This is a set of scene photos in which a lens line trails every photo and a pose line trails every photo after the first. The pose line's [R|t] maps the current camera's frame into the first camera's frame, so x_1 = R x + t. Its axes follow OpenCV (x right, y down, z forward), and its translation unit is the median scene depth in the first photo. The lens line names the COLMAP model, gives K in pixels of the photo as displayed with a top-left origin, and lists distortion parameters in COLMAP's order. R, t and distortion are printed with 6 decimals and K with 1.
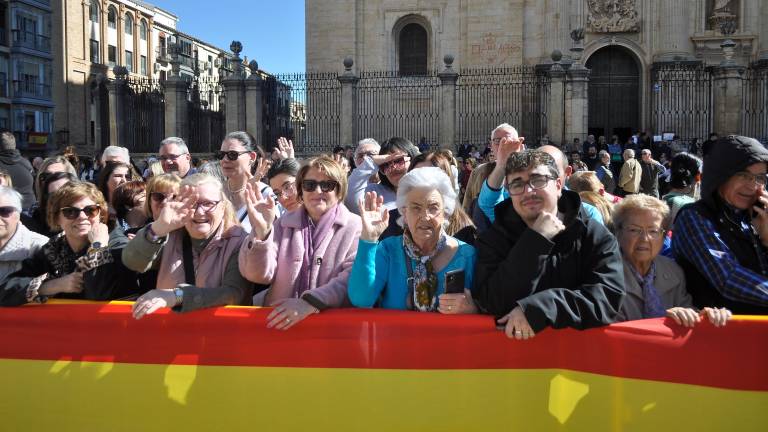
lens RADIAL K [[603.4, 0, 382.3], [0, 603.4, 180.4], [0, 0, 1]] dist [-0.016373, -0.001763]
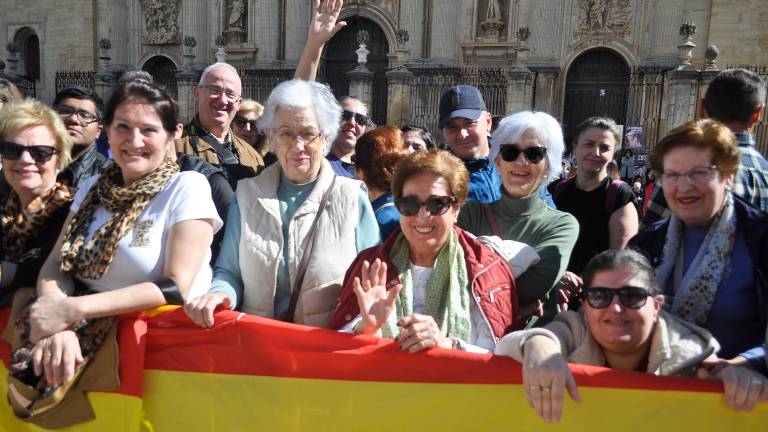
lens RADIAL K [[604.1, 0, 383.7], [0, 604.1, 244.0], [0, 0, 1]] dist [-0.016935, 0.002901]
pose [[0.991914, 0.050206, -0.116556, 0.815073], [-0.037892, 0.993691, 0.105556, -0.001171], [0.121120, -0.100286, 0.987559, -0.115698]]
